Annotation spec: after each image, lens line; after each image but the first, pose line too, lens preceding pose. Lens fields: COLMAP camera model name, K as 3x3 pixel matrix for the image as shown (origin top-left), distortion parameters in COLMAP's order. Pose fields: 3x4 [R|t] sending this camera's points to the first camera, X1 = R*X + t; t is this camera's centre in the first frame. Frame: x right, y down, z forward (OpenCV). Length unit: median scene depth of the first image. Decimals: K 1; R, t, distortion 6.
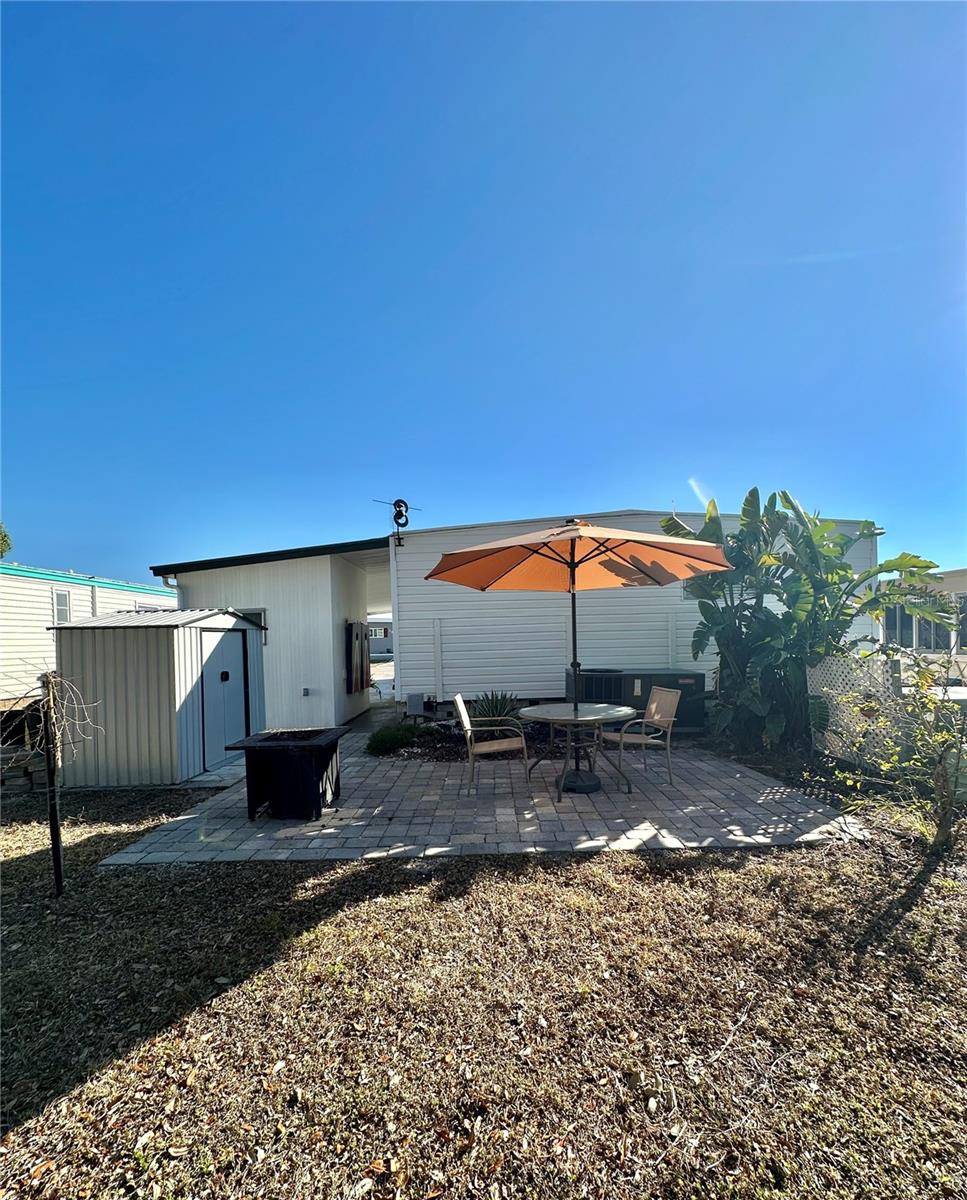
lens RADIAL K [[495.7, 0, 483.5], [0, 495.7, 600.0], [0, 0, 1]] dist [-0.000161, -0.000007]
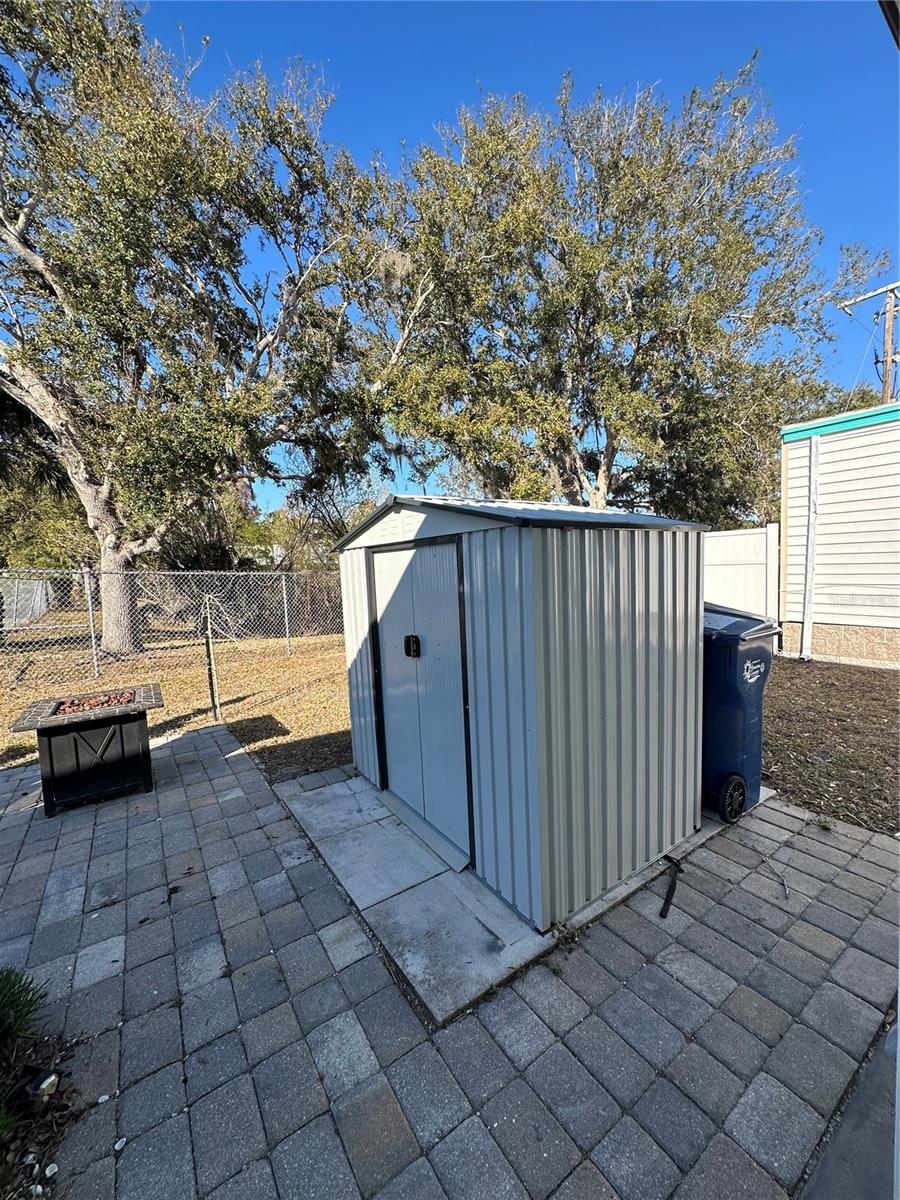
lens RADIAL K [[486.6, 0, 450.0], [0, 486.6, 600.0], [0, 0, 1]] dist [-0.002256, 0.000350]
pose [[-0.828509, 0.106338, -0.549786, -0.378193], [0.105746, 0.993850, 0.032872, 0.123282], [0.549900, -0.030903, -0.834658, 1.708451]]
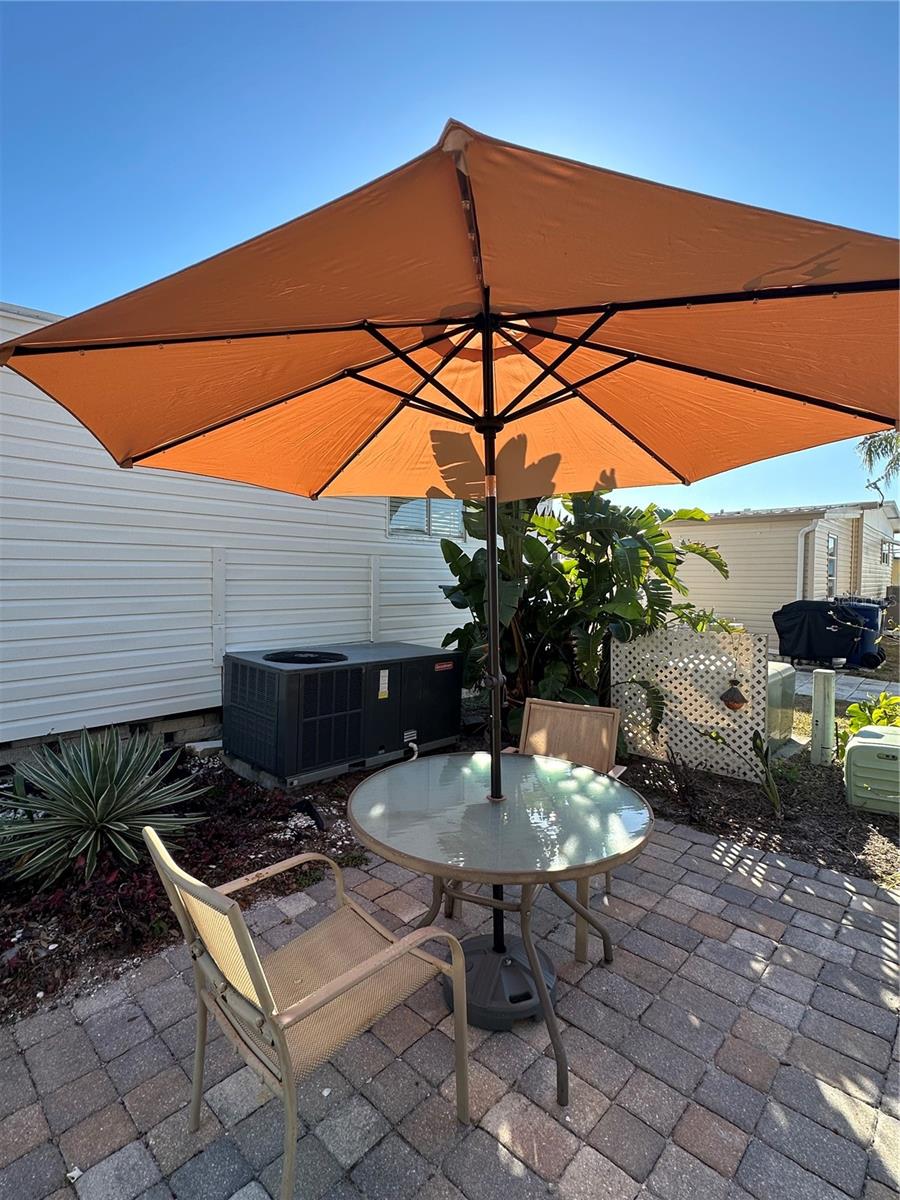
lens RADIAL K [[566.0, 0, 450.0], [0, 566.0, 600.0], [0, 0, 1]] dist [0.000459, 0.000240]
pose [[0.685041, -0.001355, 0.728504, -0.157045], [-0.078562, 0.994029, 0.075723, 0.034380], [-0.724256, -0.109106, 0.680844, 0.713664]]
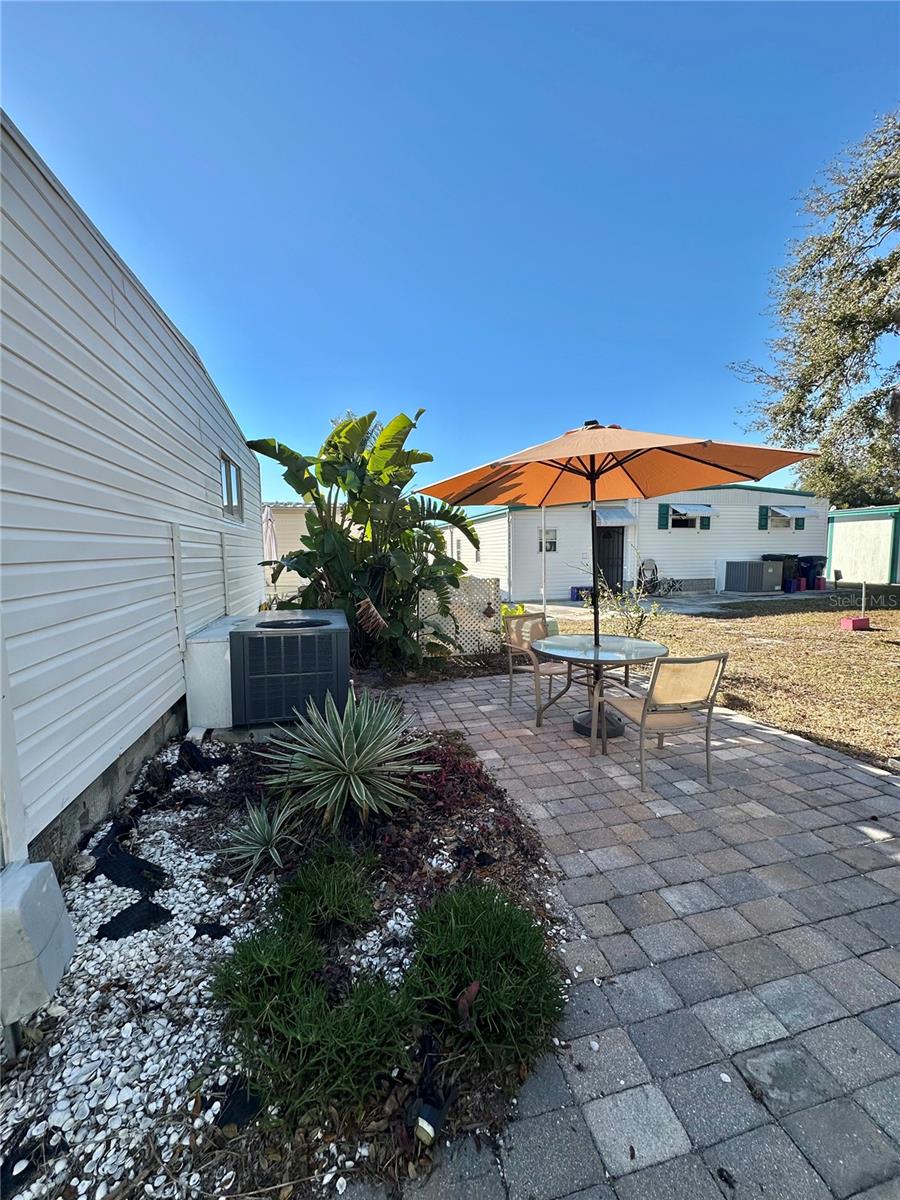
lens RADIAL K [[468.2, 0, 462.1], [0, 468.2, 603.9], [0, 0, 1]] dist [0.001683, 0.000373]
pose [[-0.236210, -0.082721, 0.968175, -0.530442], [-0.049168, 0.996111, 0.073113, 0.096938], [-0.970457, -0.030333, -0.239359, 1.384017]]
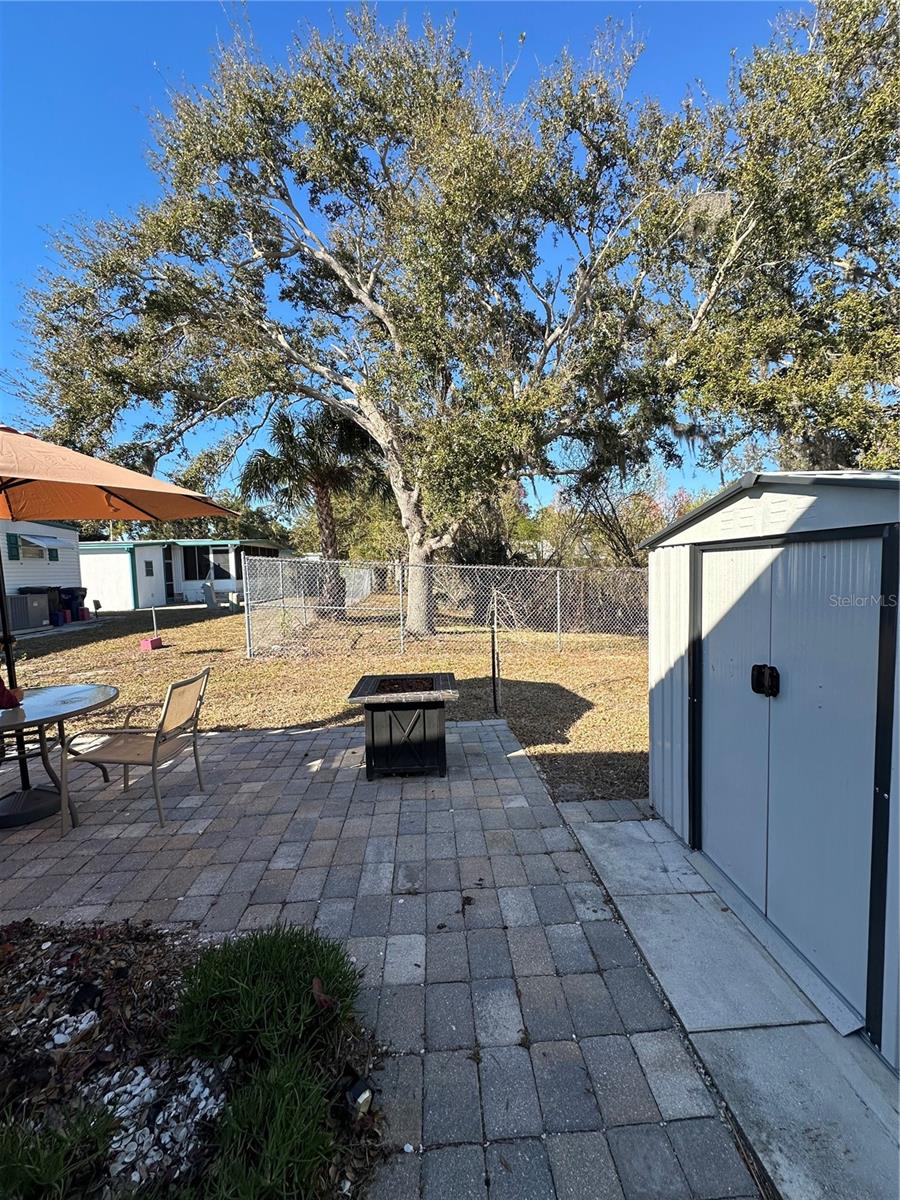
lens RADIAL K [[483.4, 0, 432.0], [0, 483.4, 608.6], [0, 0, 1]] dist [-0.002023, 0.000153]
pose [[-0.998476, 0.052391, -0.017374, -0.358853], [0.052129, 0.998524, 0.015230, 0.107432], [0.018146, 0.014301, -0.999733, 1.608105]]
